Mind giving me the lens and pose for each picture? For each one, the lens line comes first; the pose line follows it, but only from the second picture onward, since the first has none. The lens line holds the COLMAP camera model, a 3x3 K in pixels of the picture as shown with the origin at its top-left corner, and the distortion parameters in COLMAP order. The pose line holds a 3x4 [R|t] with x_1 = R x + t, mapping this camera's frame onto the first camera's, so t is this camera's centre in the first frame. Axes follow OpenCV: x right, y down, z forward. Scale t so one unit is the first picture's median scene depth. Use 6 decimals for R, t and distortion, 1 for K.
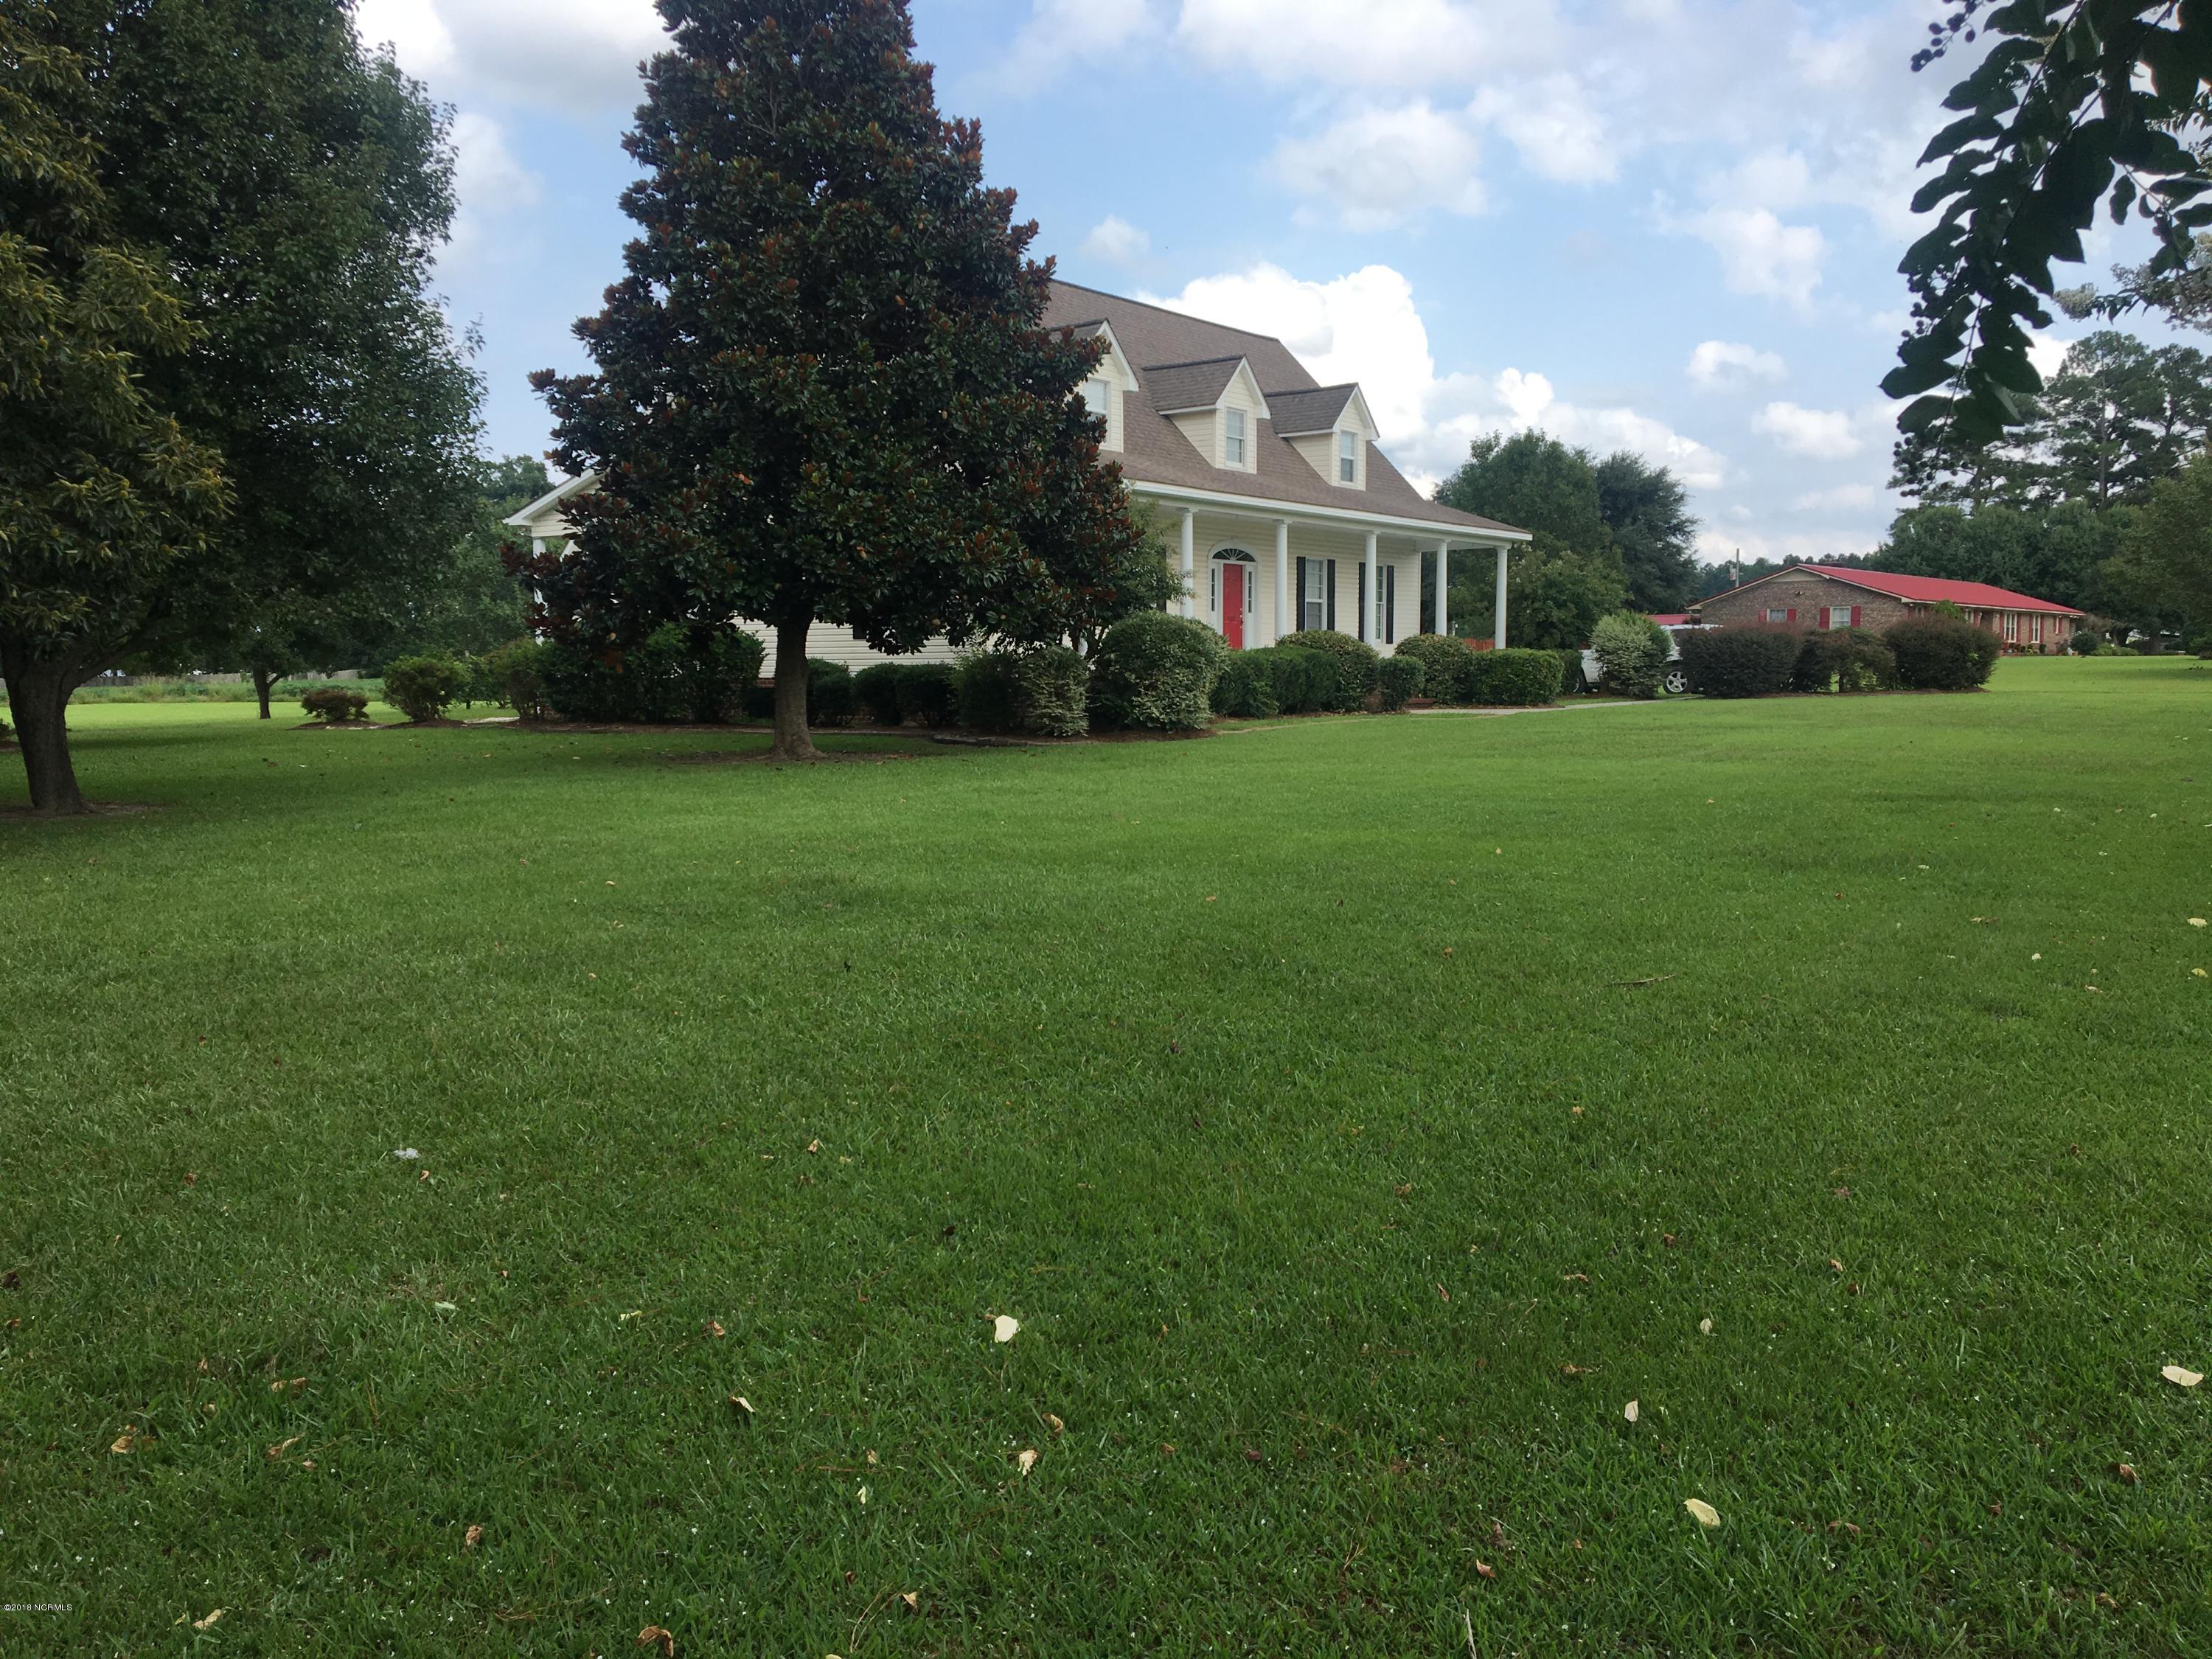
lens RADIAL K [[1819.7, 0, 1106.0], [0, 1819.7, 829.5], [0, 0, 1]] dist [0.043251, -0.006991]
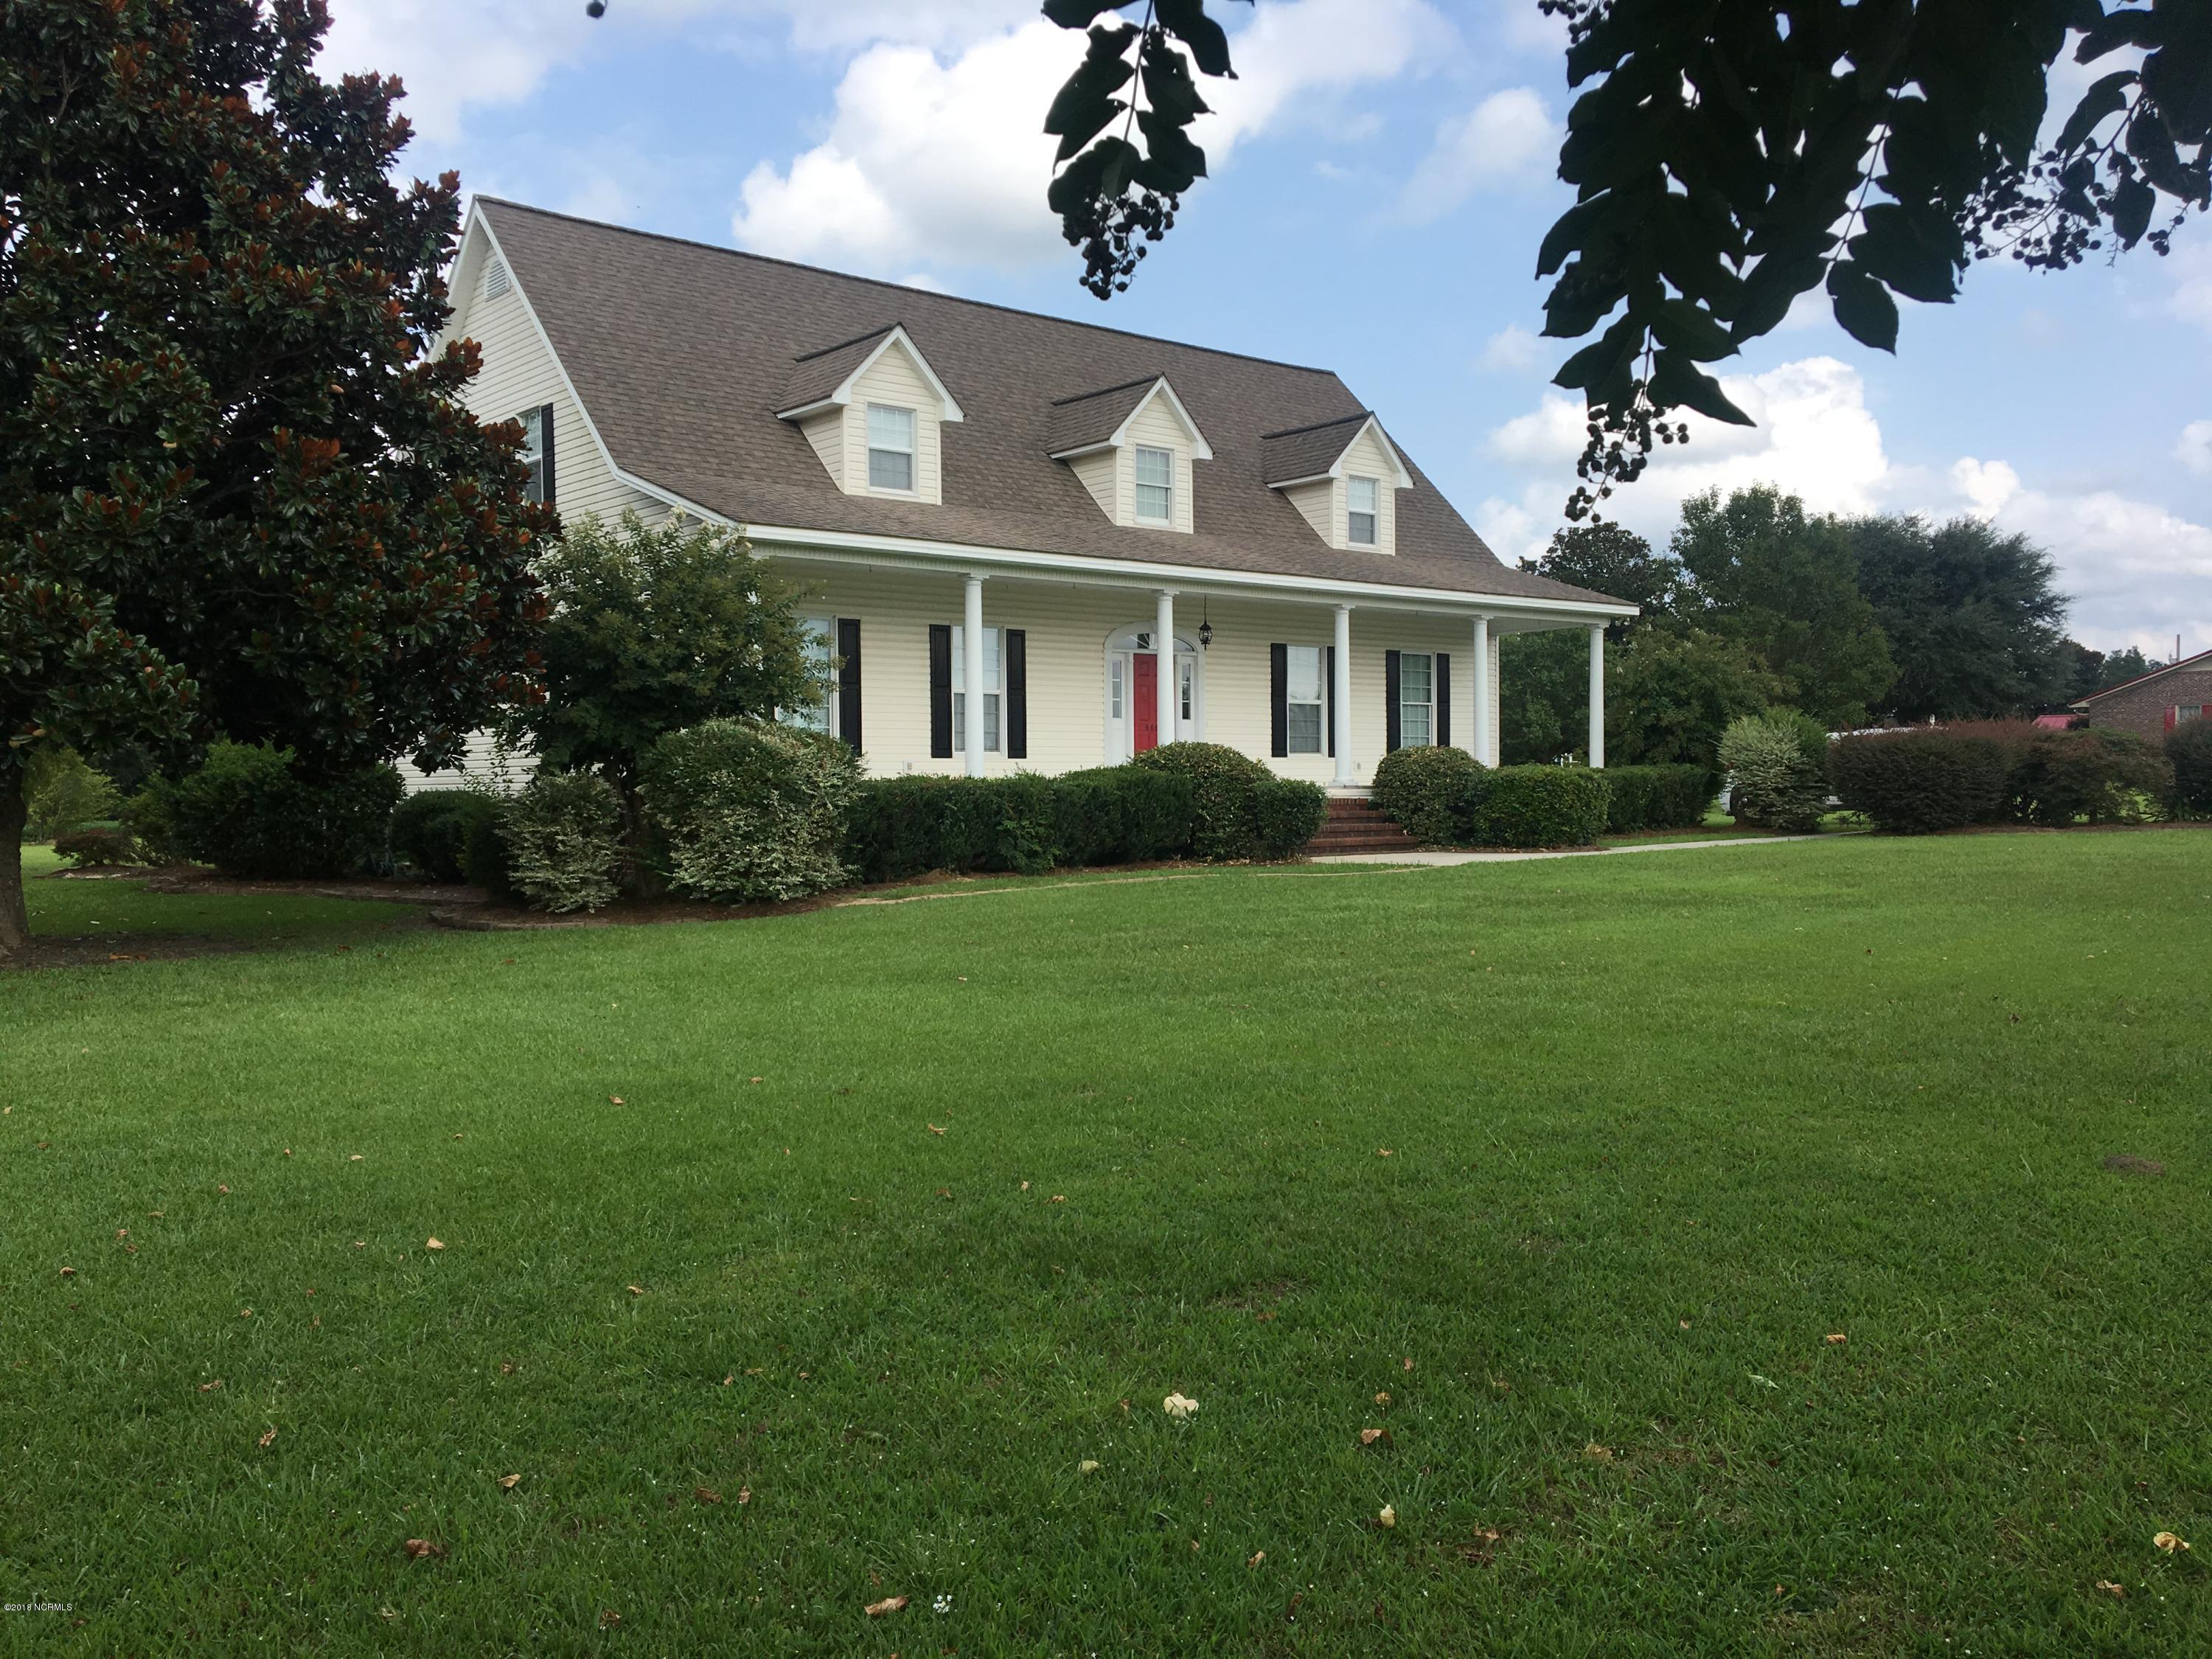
lens RADIAL K [[1819.7, 0, 1106.0], [0, 1819.7, 829.5], [0, 0, 1]] dist [0.043251, -0.006991]
pose [[0.973816, -0.002425, -0.227326, 0.194752], [-0.011624, 0.998104, -0.060443, -0.027178], [0.227041, 0.061502, 0.971941, 0.254290]]
